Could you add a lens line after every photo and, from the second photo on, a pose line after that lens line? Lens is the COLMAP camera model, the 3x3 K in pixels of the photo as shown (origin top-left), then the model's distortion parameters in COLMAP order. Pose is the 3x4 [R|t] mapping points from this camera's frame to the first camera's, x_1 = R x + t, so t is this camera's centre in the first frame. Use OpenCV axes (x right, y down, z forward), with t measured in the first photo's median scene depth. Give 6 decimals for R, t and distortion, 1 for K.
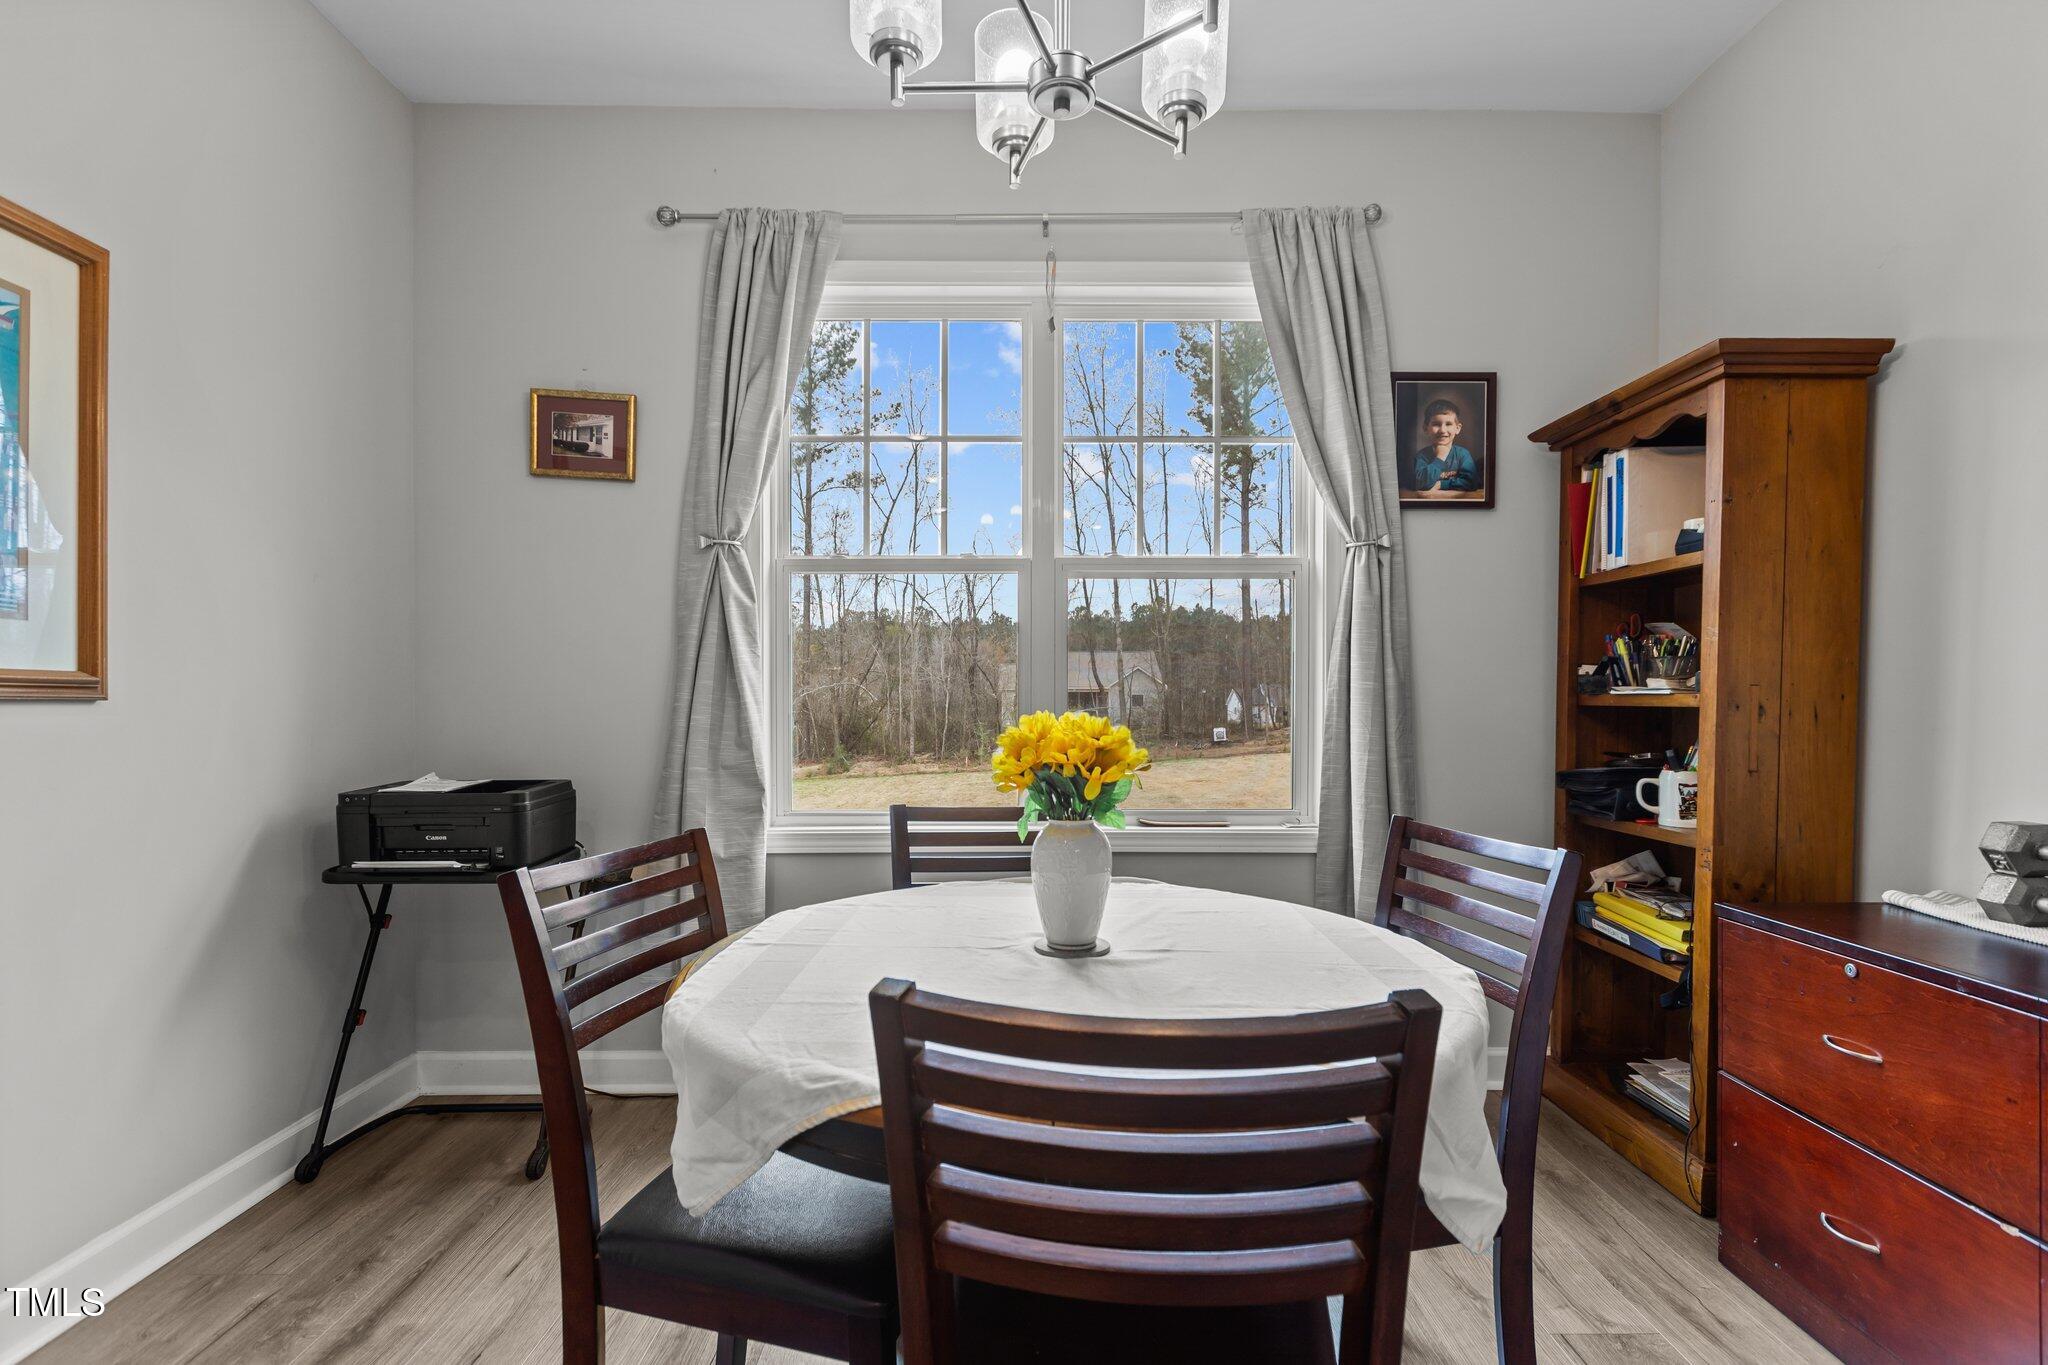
lens RADIAL K [[926.2, 0, 1026.0], [0, 926.2, 688.3], [0, 0, 1]] dist [0.002068, -0.000103]
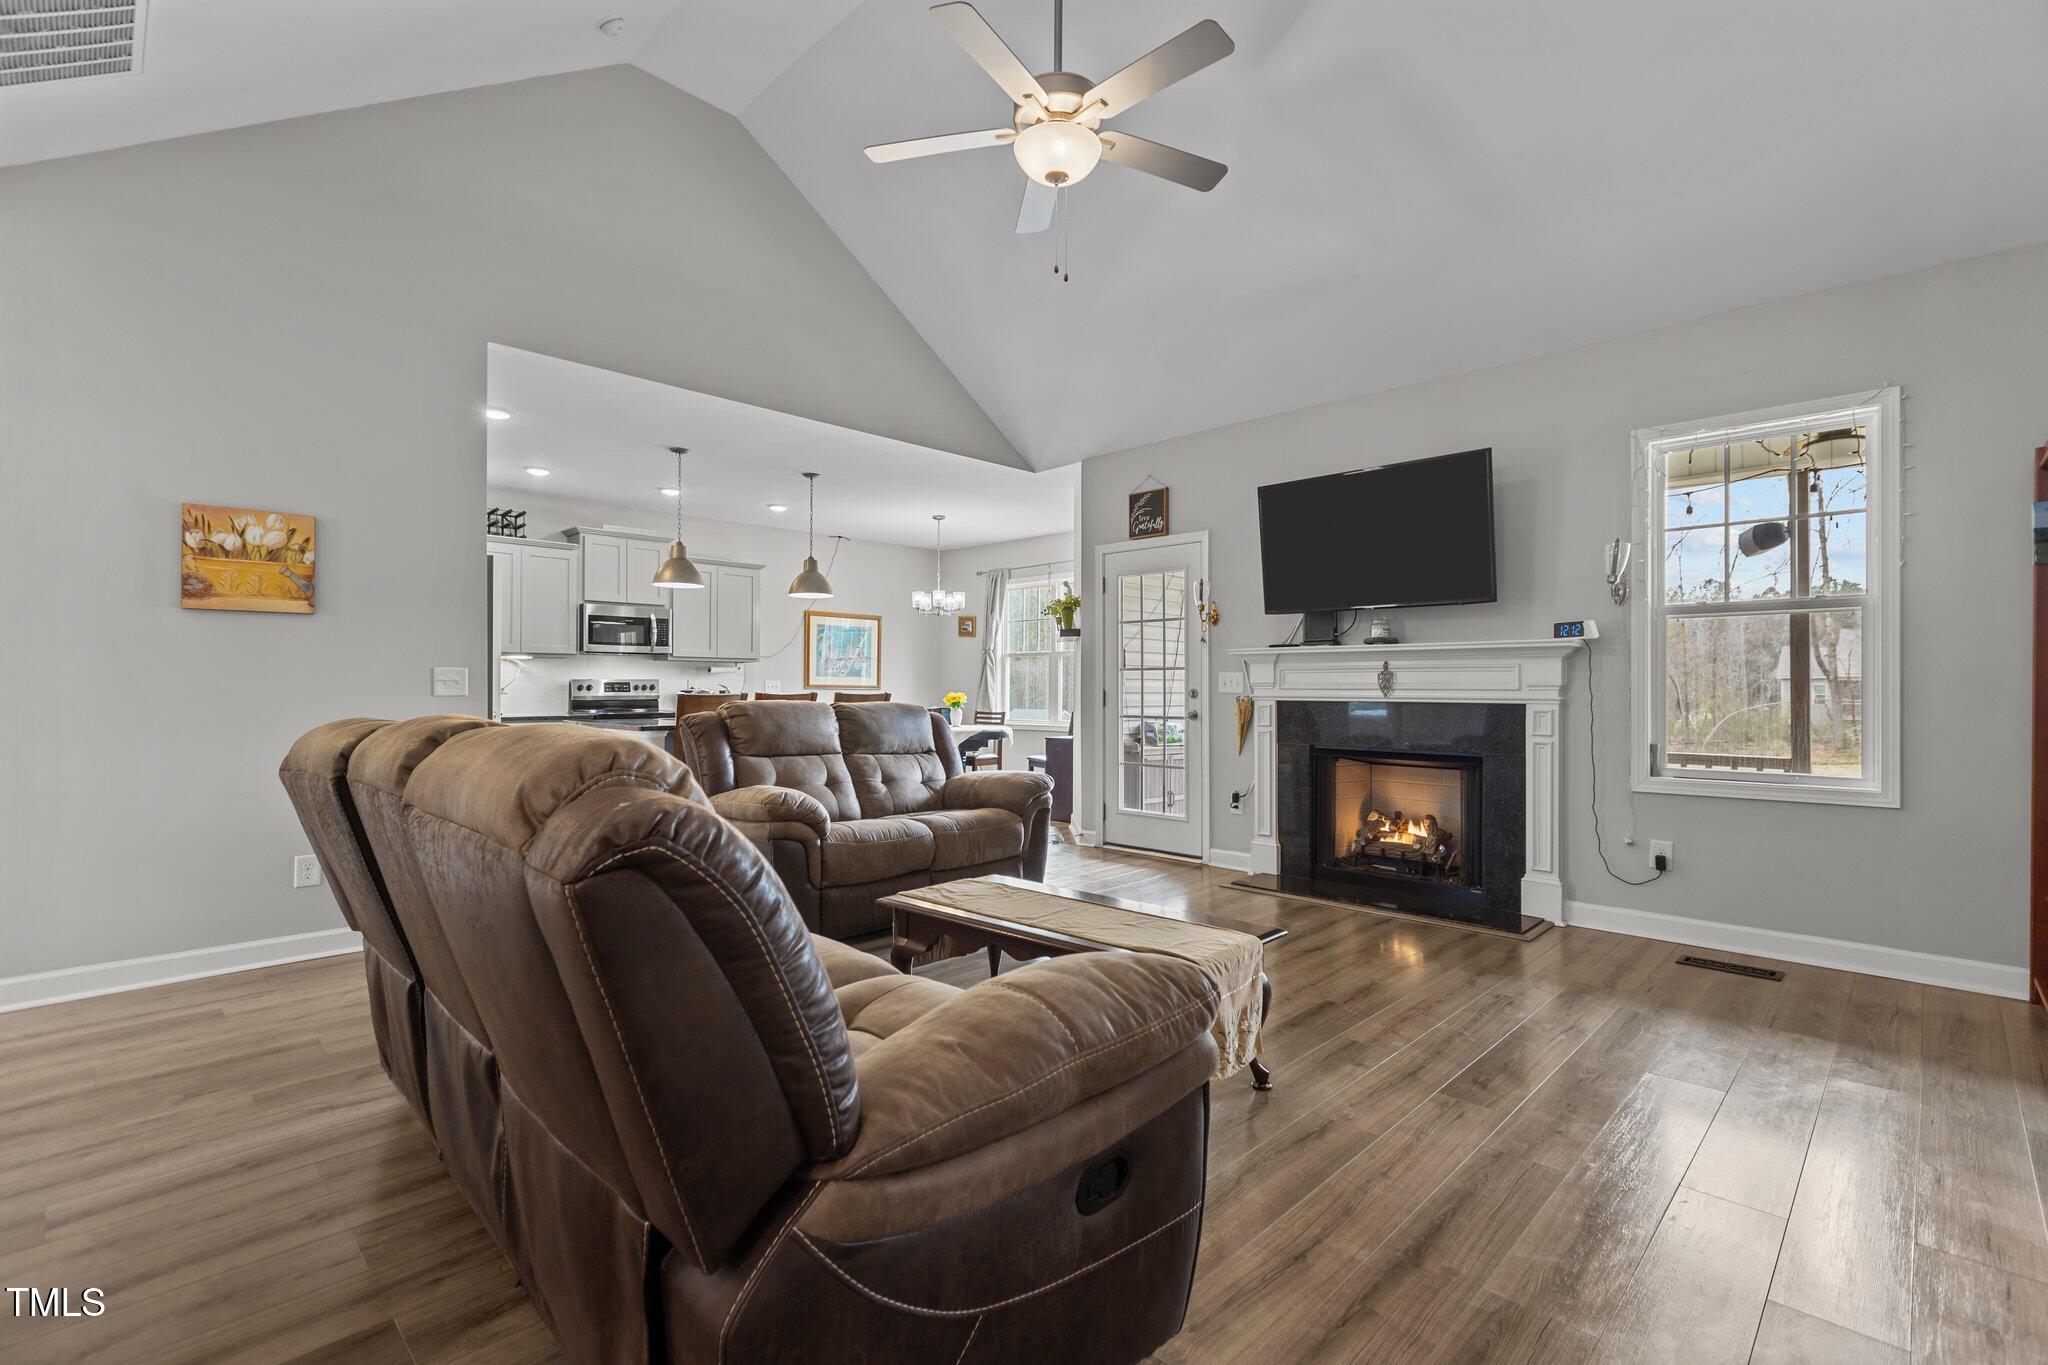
lens RADIAL K [[926.2, 0, 1026.0], [0, 926.2, 688.3], [0, 0, 1]] dist [0.002068, -0.000103]
pose [[0.710543, 0.000951, -0.703653, 2.638290], [0.006725, 0.999944, 0.008142, -0.027833], [0.703622, -0.010517, 0.710497, -1.769507]]
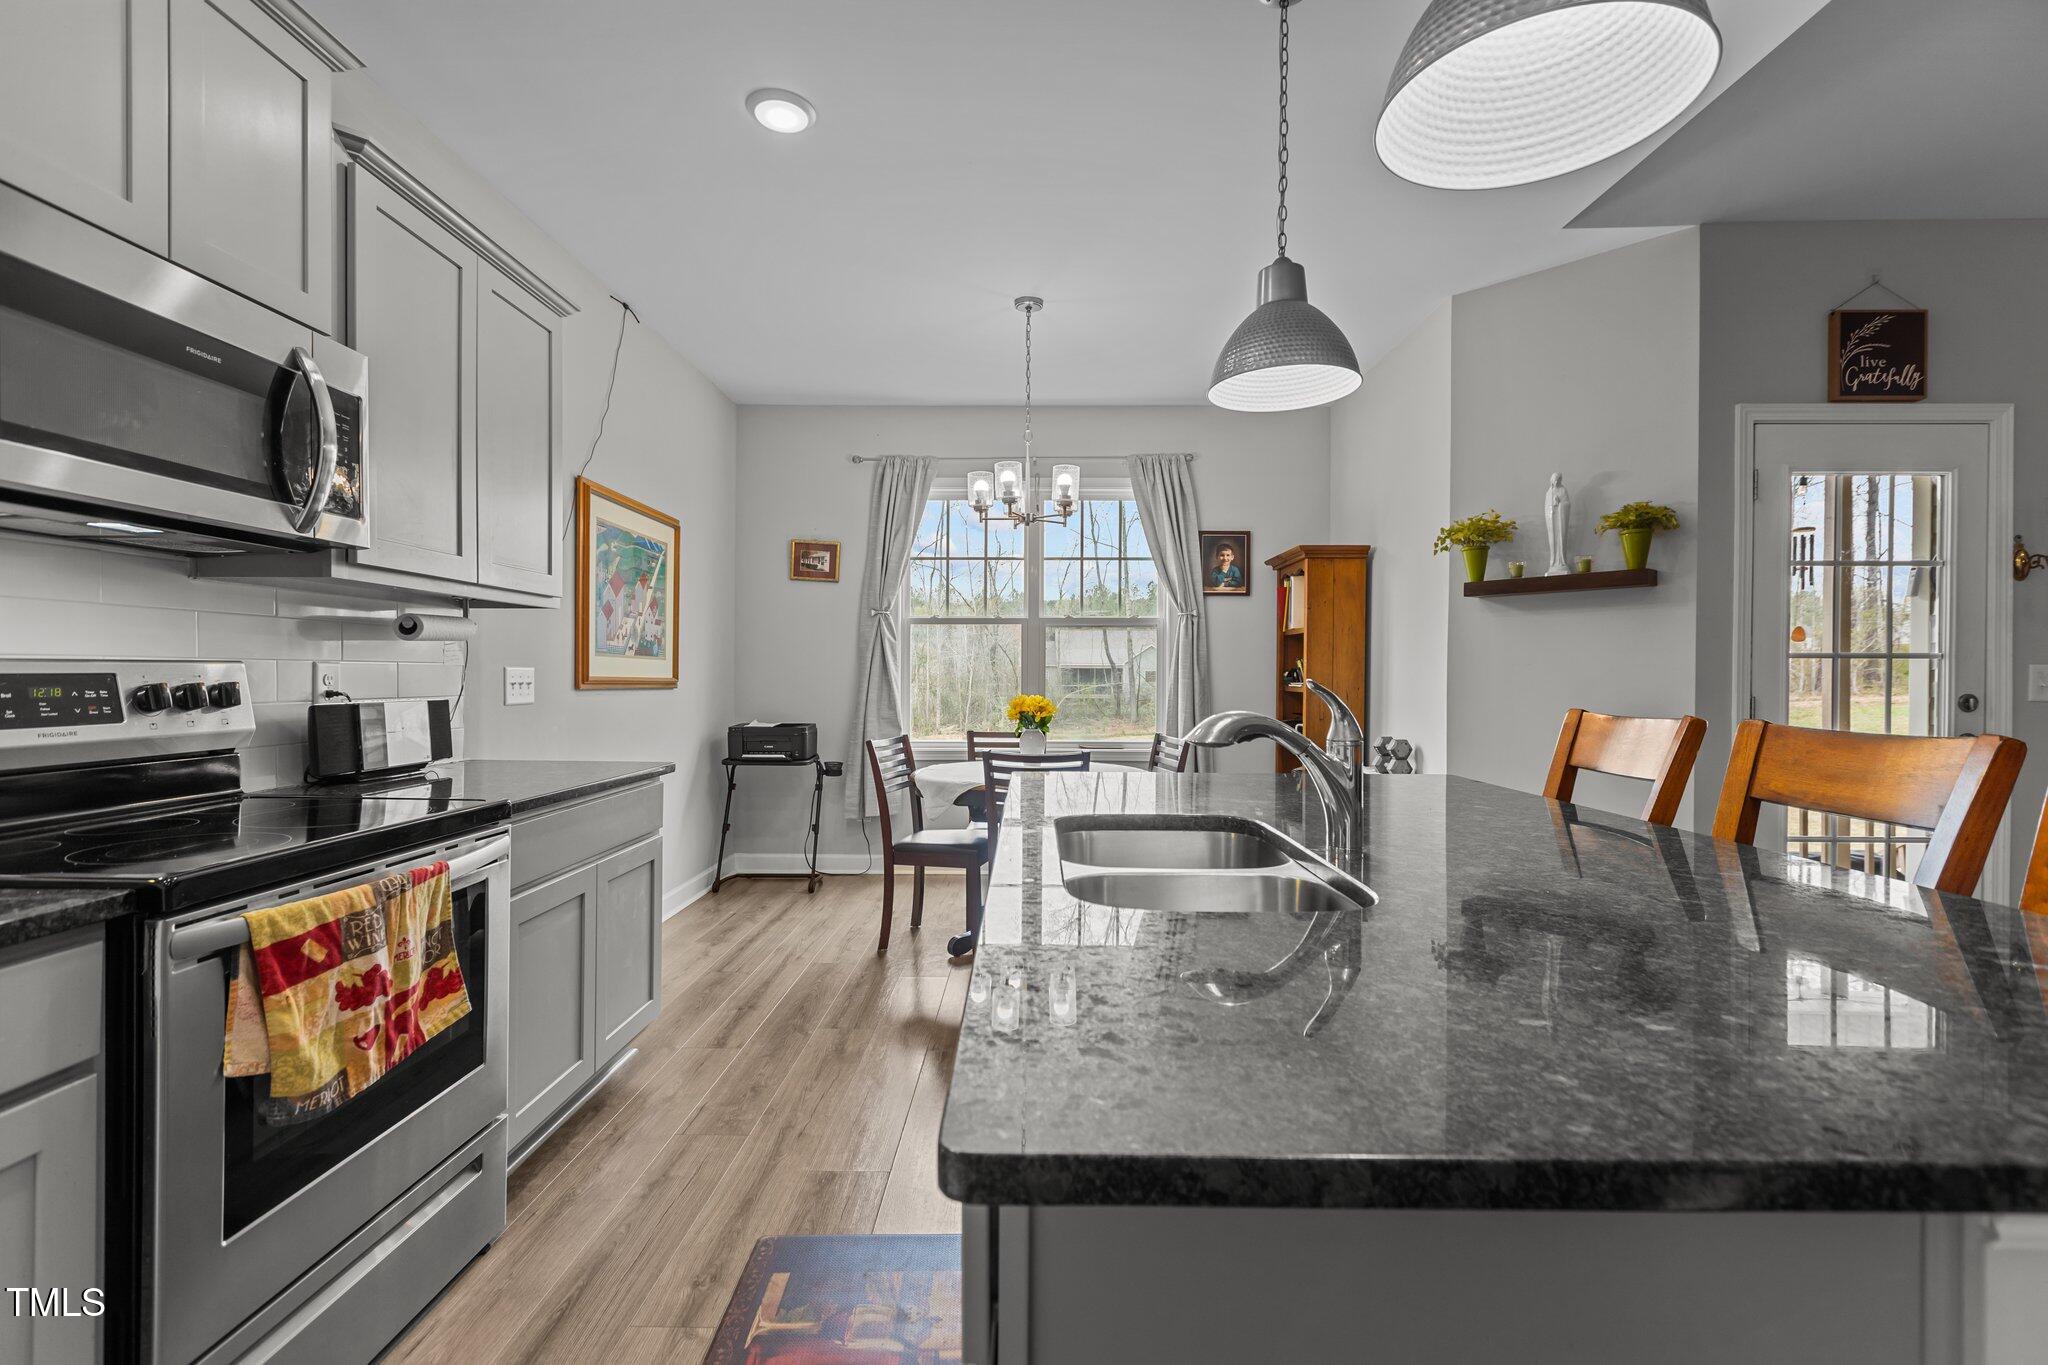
lens RADIAL K [[914.5, 0, 1031.3], [0, 914.5, 682.6], [0, 0, 1]] dist [-0.001142, -0.000101]
pose [[0.999863, 0.003907, -0.016071, 0.049036], [-0.003572, 0.999777, 0.020790, -0.041212], [0.016149, -0.020729, 0.999655, -1.083826]]
